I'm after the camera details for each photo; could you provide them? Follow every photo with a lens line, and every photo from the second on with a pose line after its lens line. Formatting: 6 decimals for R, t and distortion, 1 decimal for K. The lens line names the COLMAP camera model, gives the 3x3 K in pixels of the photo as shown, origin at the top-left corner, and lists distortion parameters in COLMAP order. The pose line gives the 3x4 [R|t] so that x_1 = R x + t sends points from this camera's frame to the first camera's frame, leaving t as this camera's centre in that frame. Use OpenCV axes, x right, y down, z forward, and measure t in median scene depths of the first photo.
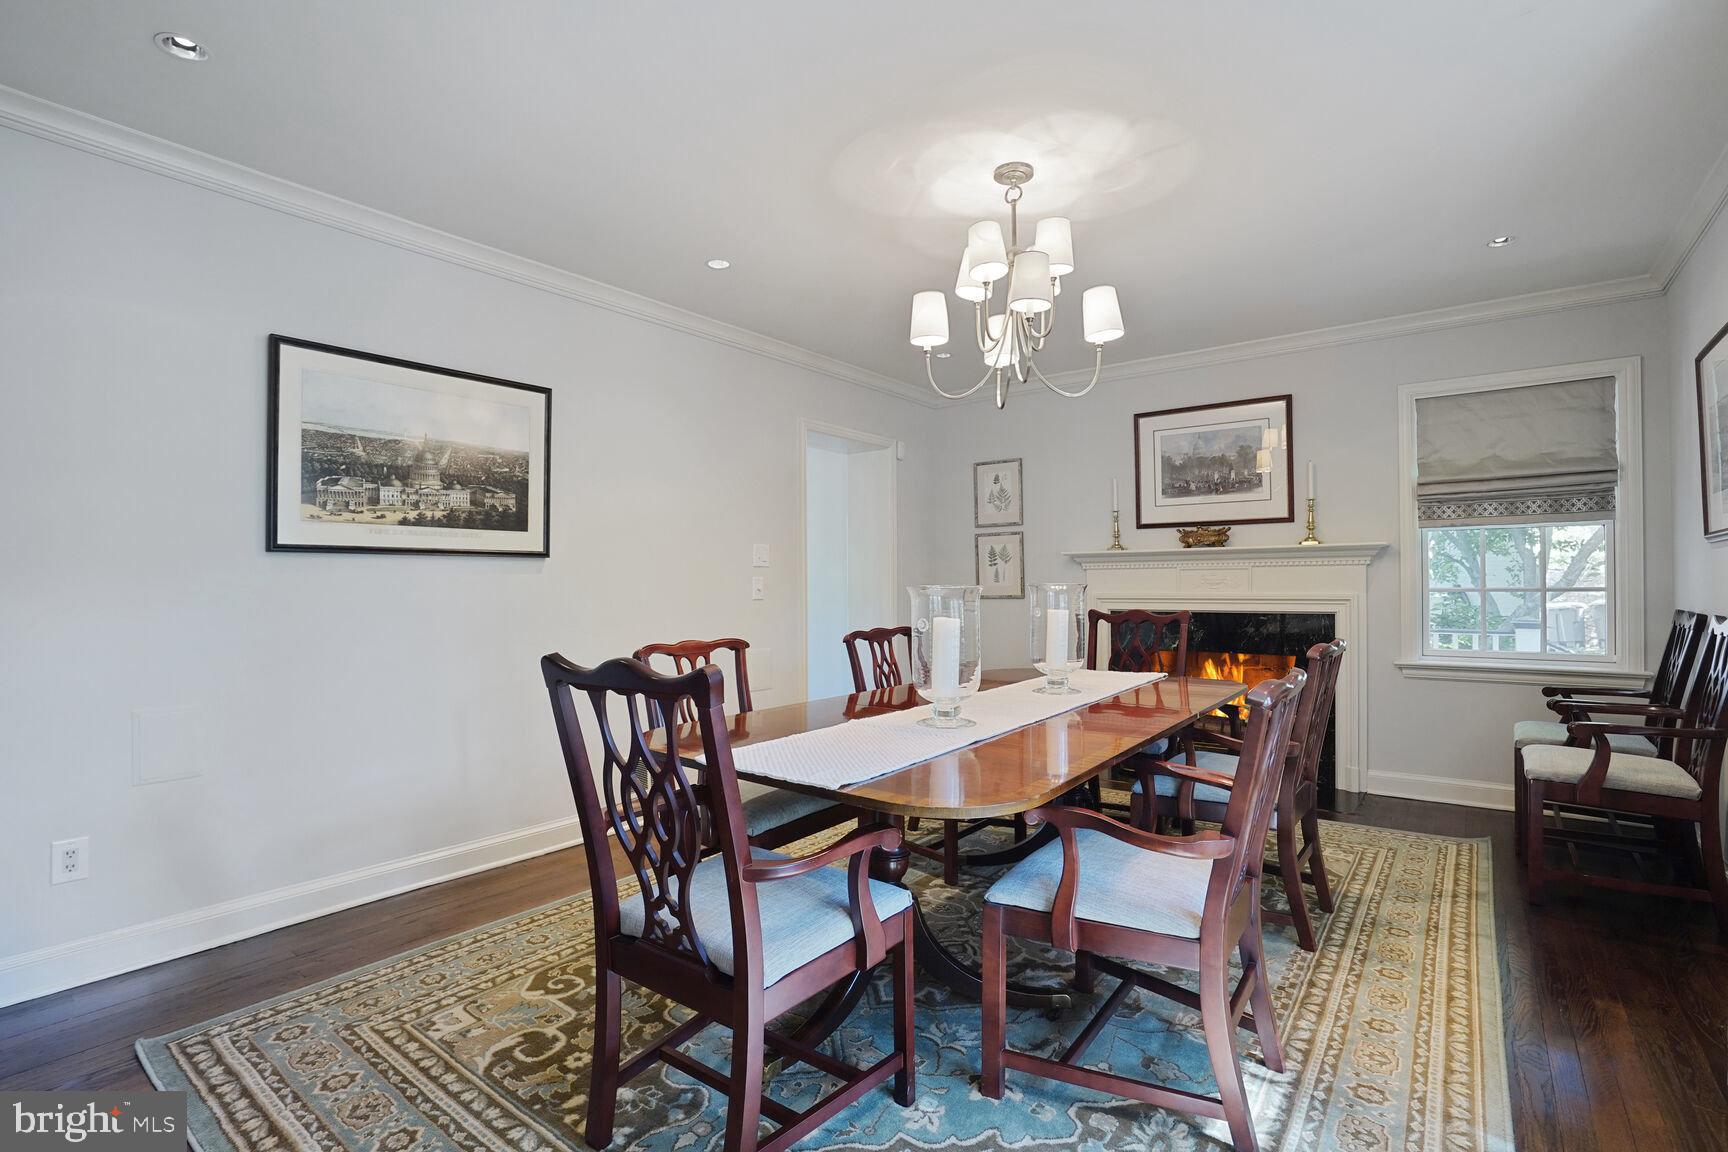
lens RADIAL K [[794.6, 0, 861.4], [0, 794.6, 570.4], [0, 0, 1]] dist [-0.005879, 0.002165]
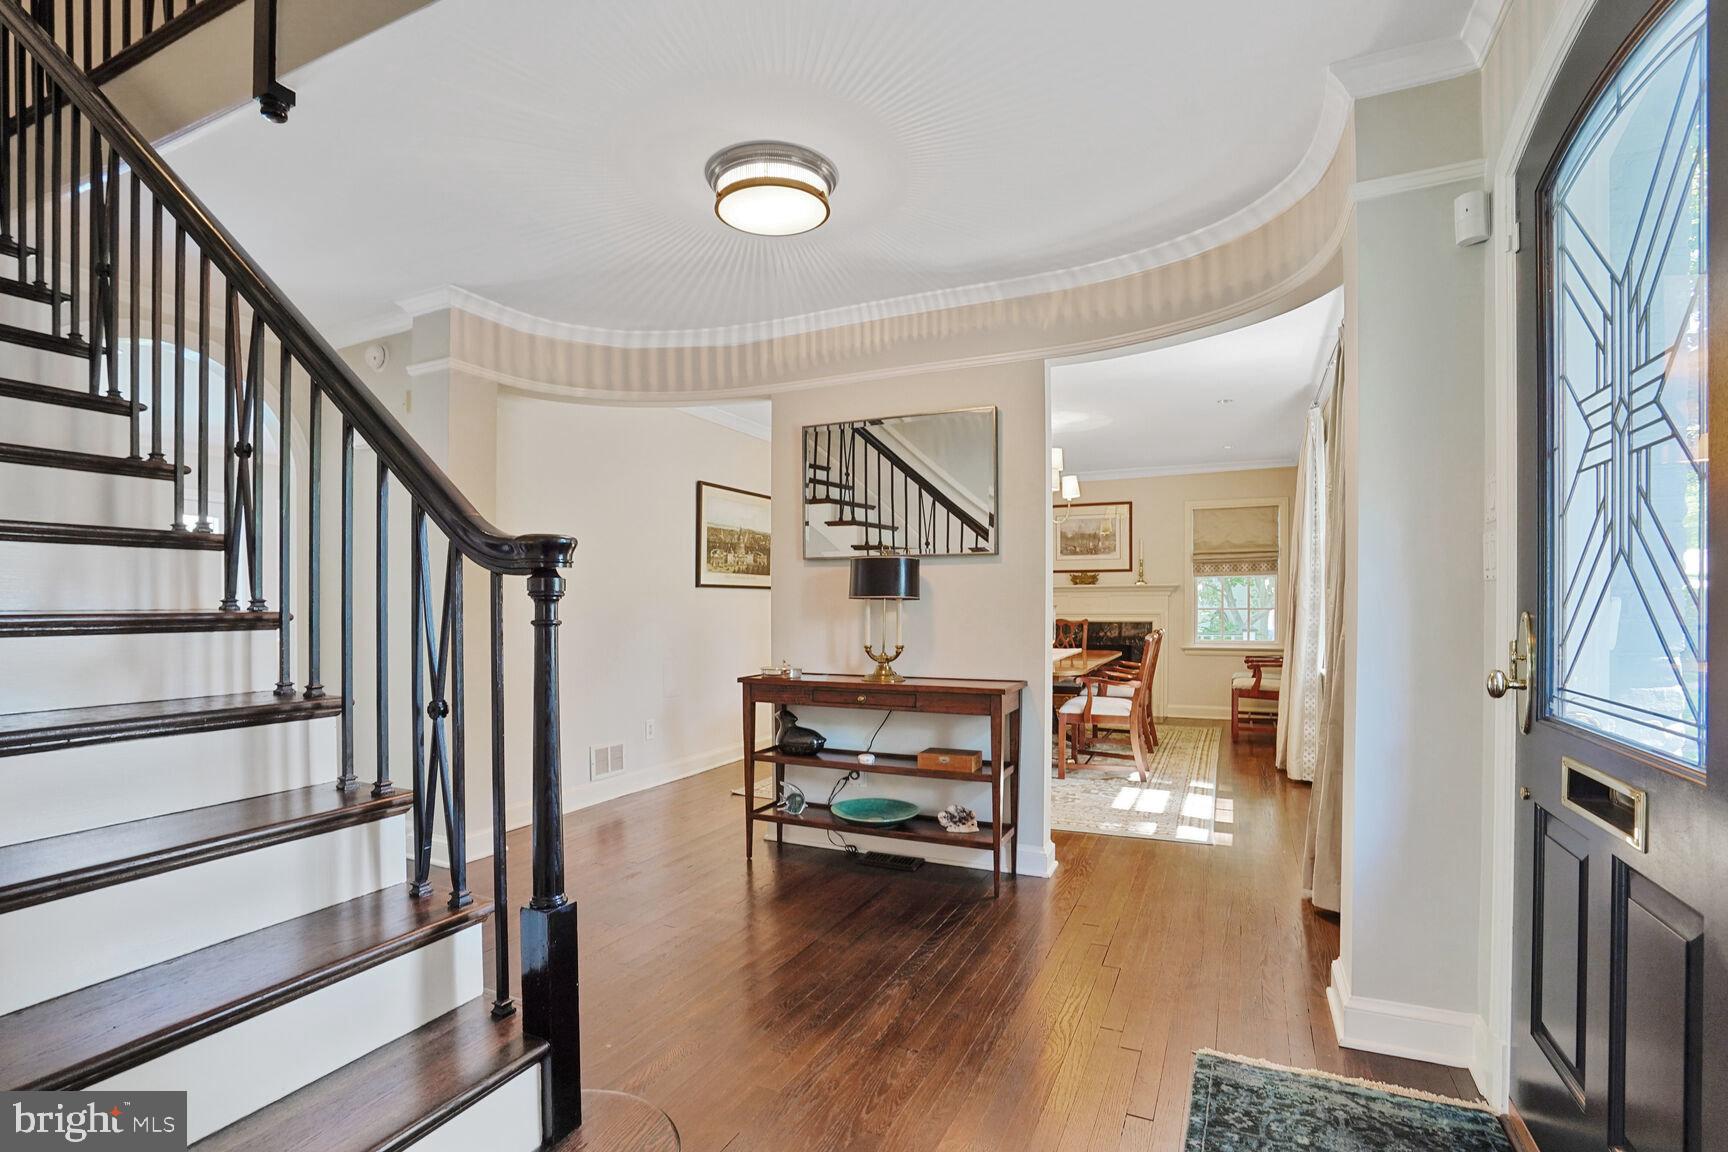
lens RADIAL K [[794.6, 0, 888.1], [0, 794.6, 600.7], [0, 0, 1]] dist [-0.005879, 0.002165]
pose [[0.970396, 0.005622, 0.241455, -0.607034], [-0.007611, 0.999944, 0.007305, -0.006514], [-0.241401, -0.008926, 0.970384, -0.874028]]
